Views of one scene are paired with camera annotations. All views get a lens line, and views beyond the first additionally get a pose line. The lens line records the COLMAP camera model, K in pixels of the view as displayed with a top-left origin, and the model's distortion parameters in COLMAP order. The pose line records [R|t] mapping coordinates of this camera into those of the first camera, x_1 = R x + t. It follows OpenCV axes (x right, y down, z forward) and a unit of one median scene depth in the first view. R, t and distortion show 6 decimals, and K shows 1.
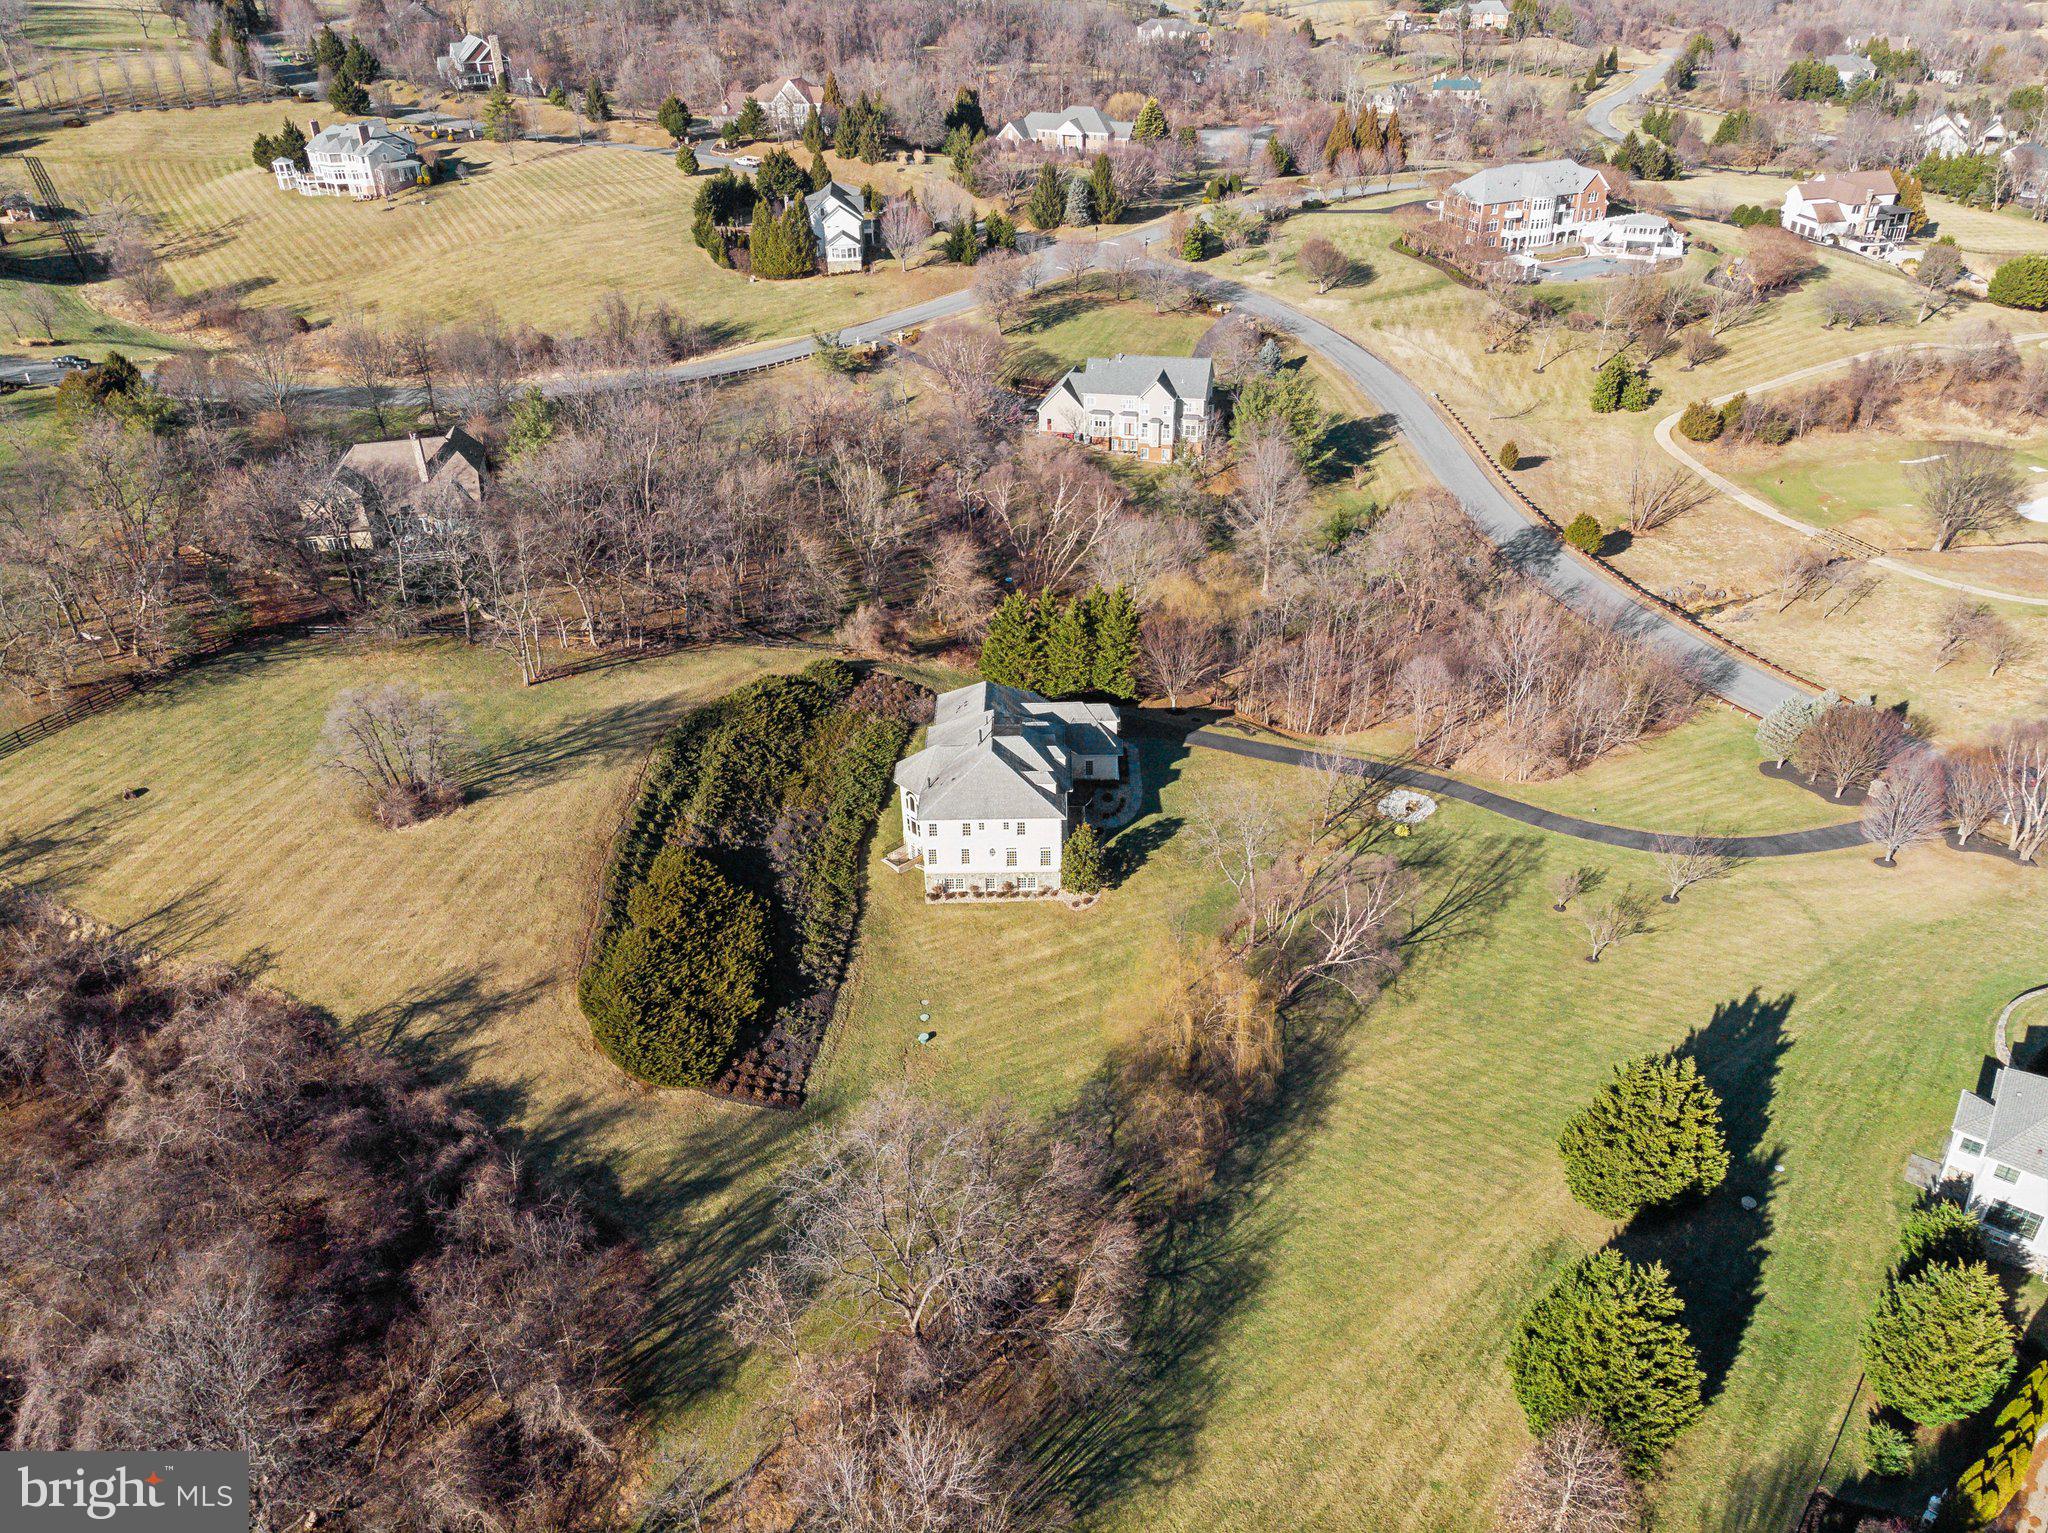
lens RADIAL K [[1504.1, 0, 1024.0], [0, 1504.1, 766.5], [0, 0, 1]] dist [0.013241, -0.005827]
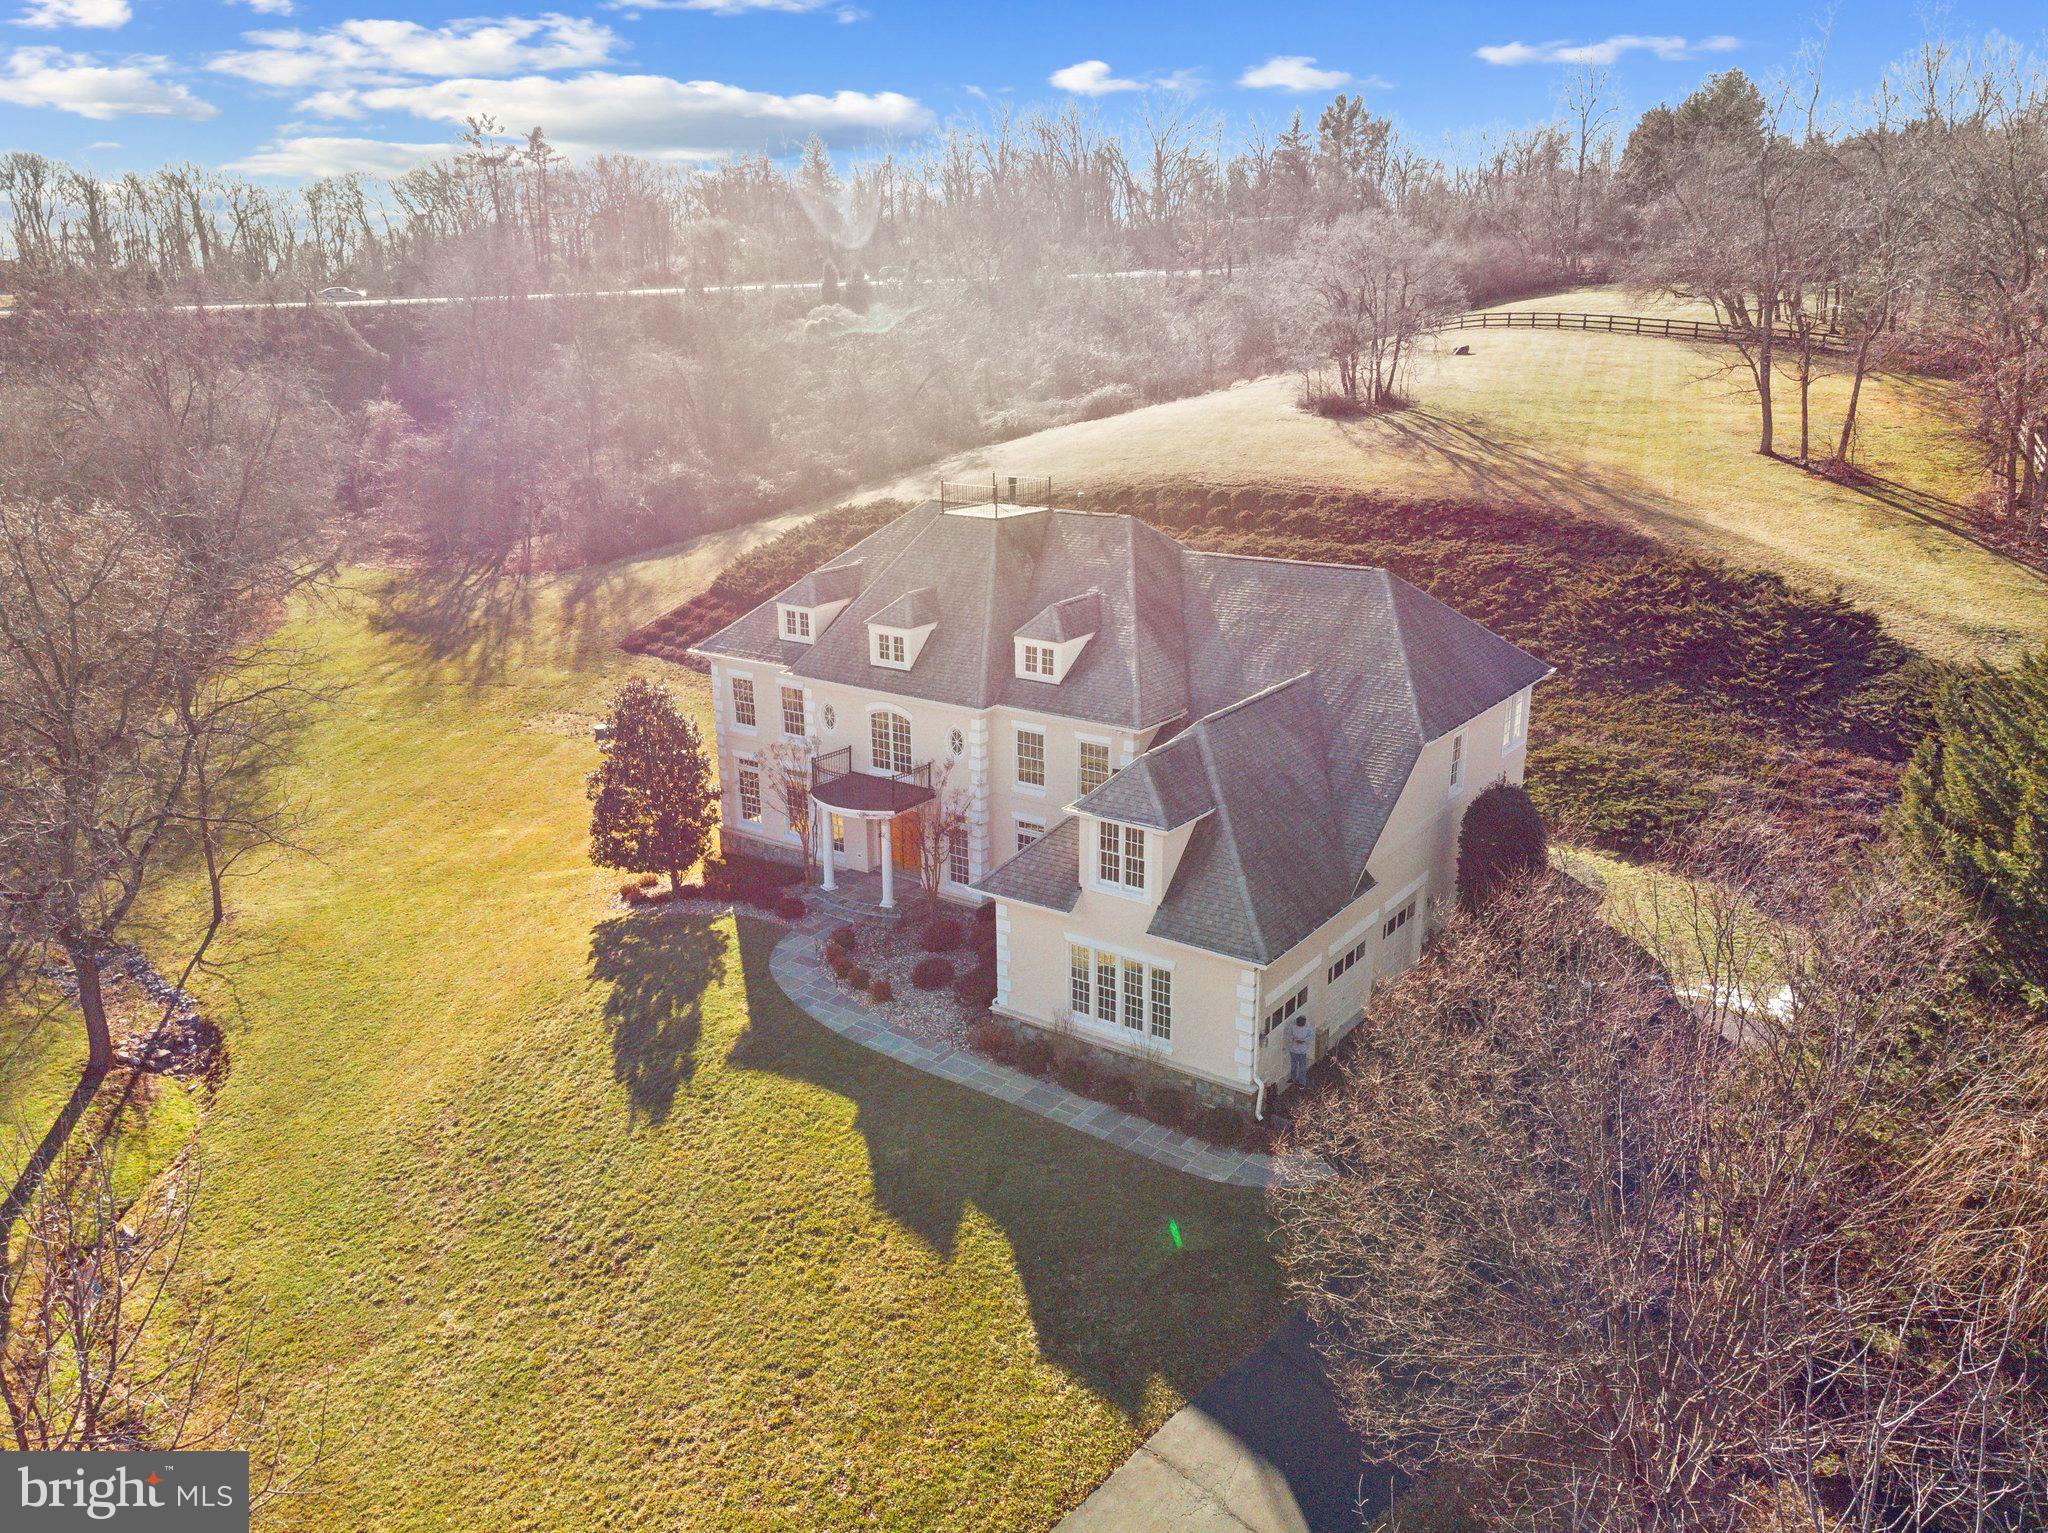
lens RADIAL K [[1536.9, 0, 1034.1], [0, 1536.9, 758.2], [0, 0, 1]] dist [0.007033, -0.002372]
pose [[-0.564943, 0.257994, -0.783759, 0.270841], [-0.420261, 0.727457, 0.542390, -0.176134], [0.710084, 0.635803, -0.302547, 1.182581]]
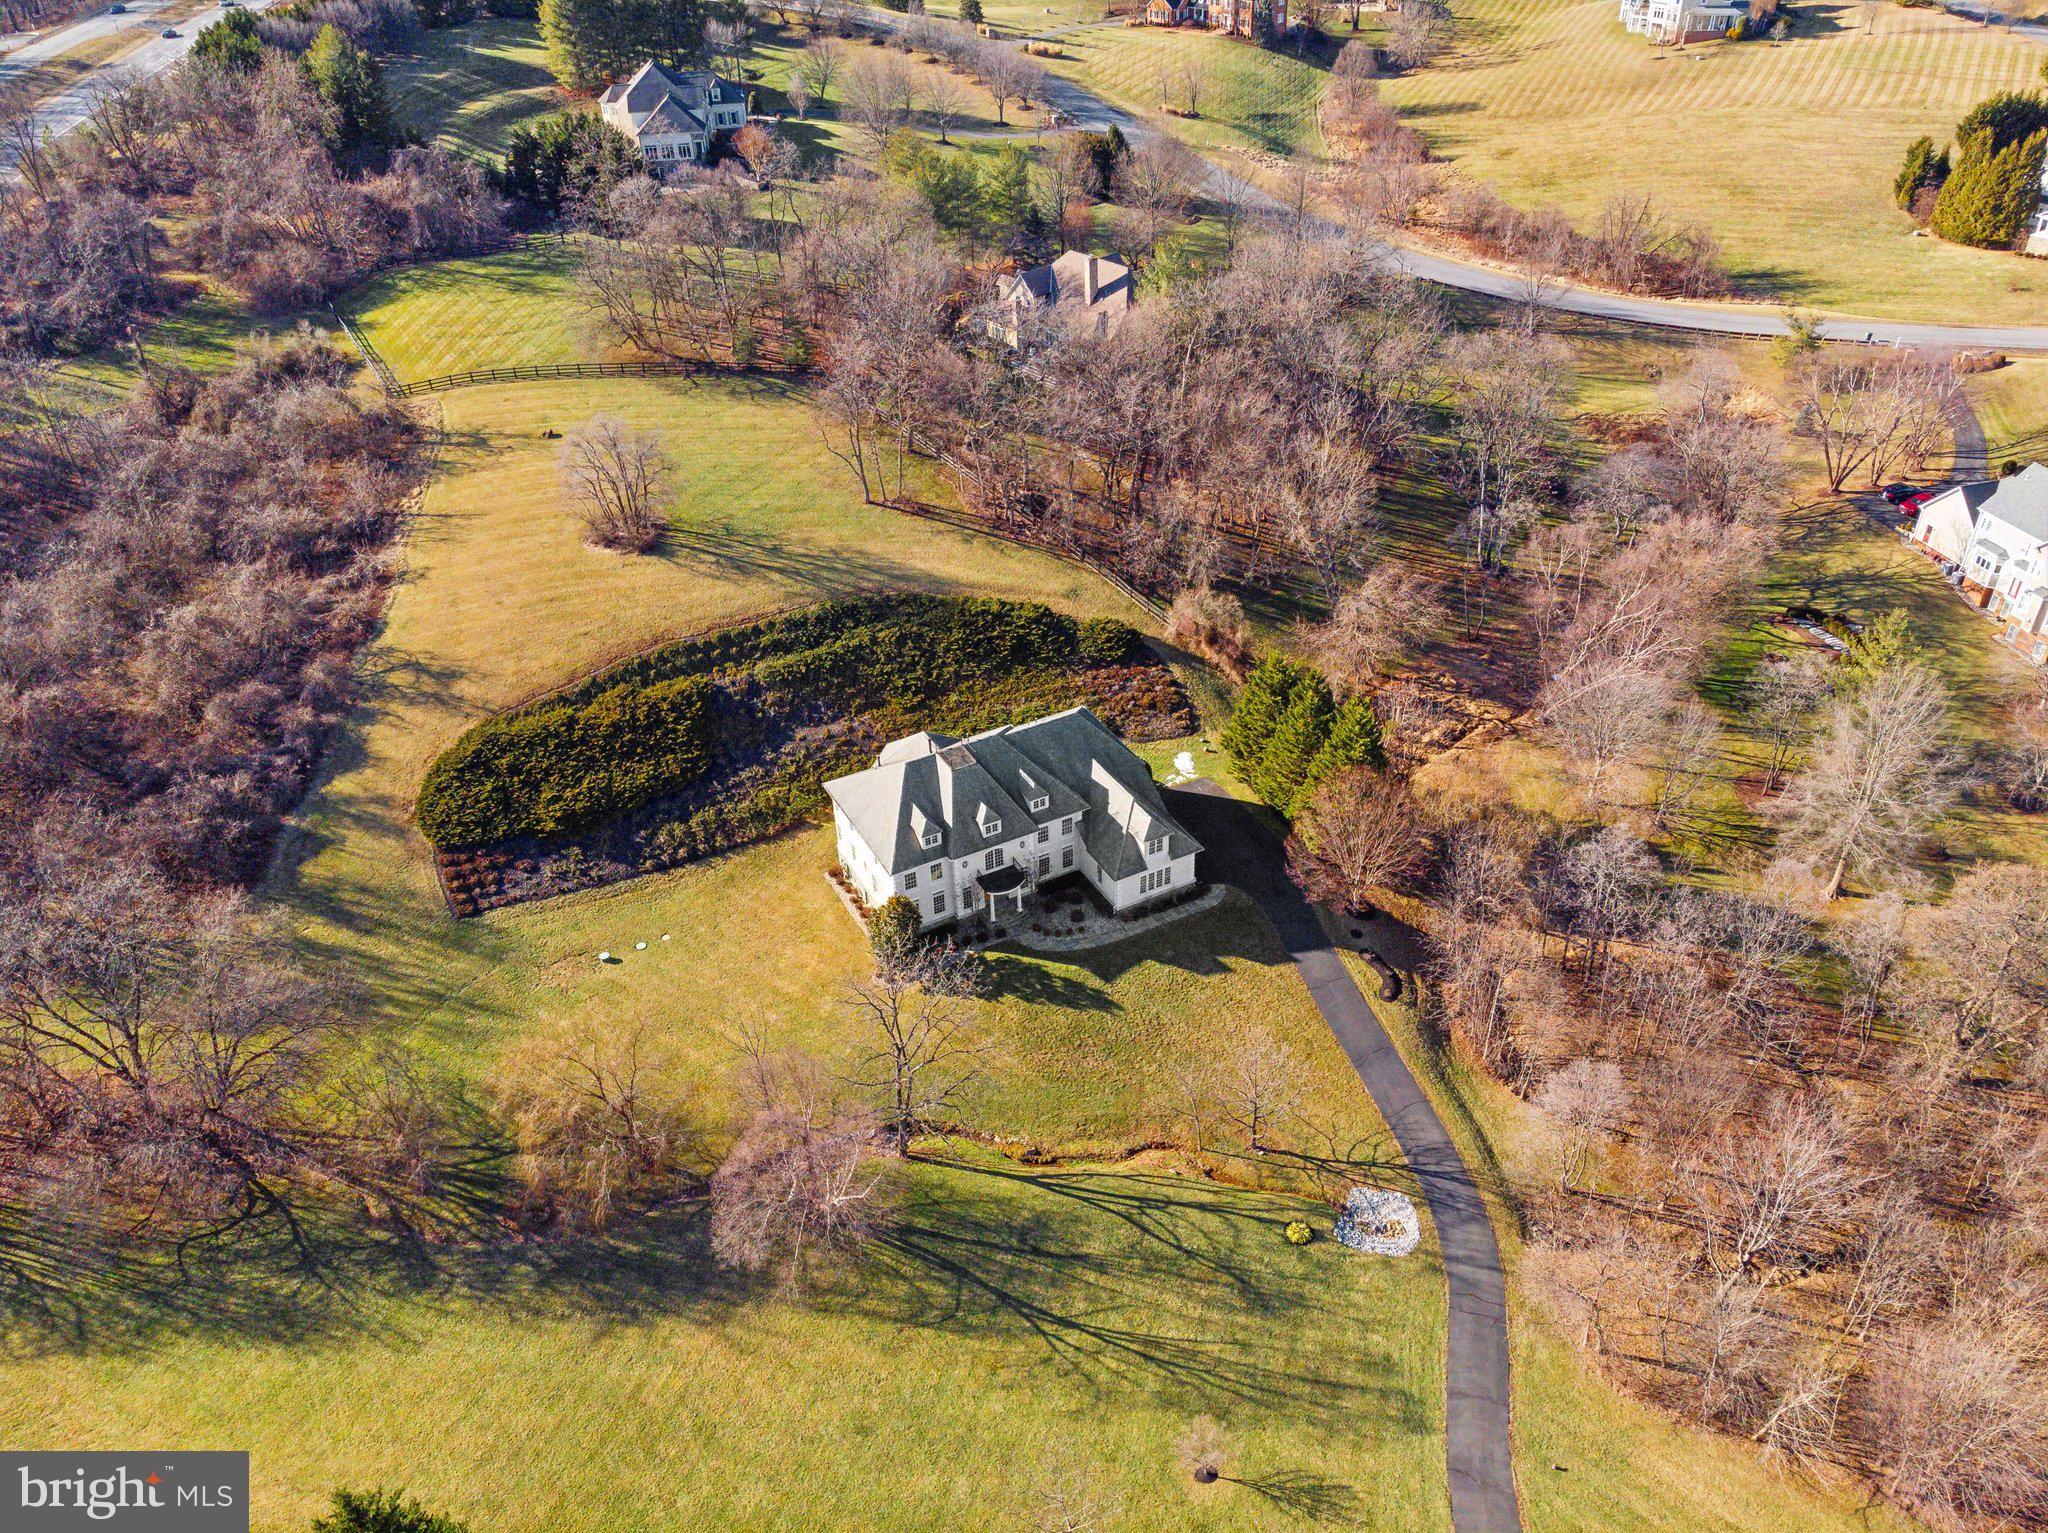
lens RADIAL K [[1504.1, 0, 1024.0], [0, 1504.1, 766.5], [0, 0, 1]] dist [0.013241, -0.005827]
pose [[0.474705, 0.508068, -0.718695, 0.613865], [-0.441423, 0.843874, 0.304996, -0.293844], [0.761446, 0.172465, 0.624864, 0.537853]]
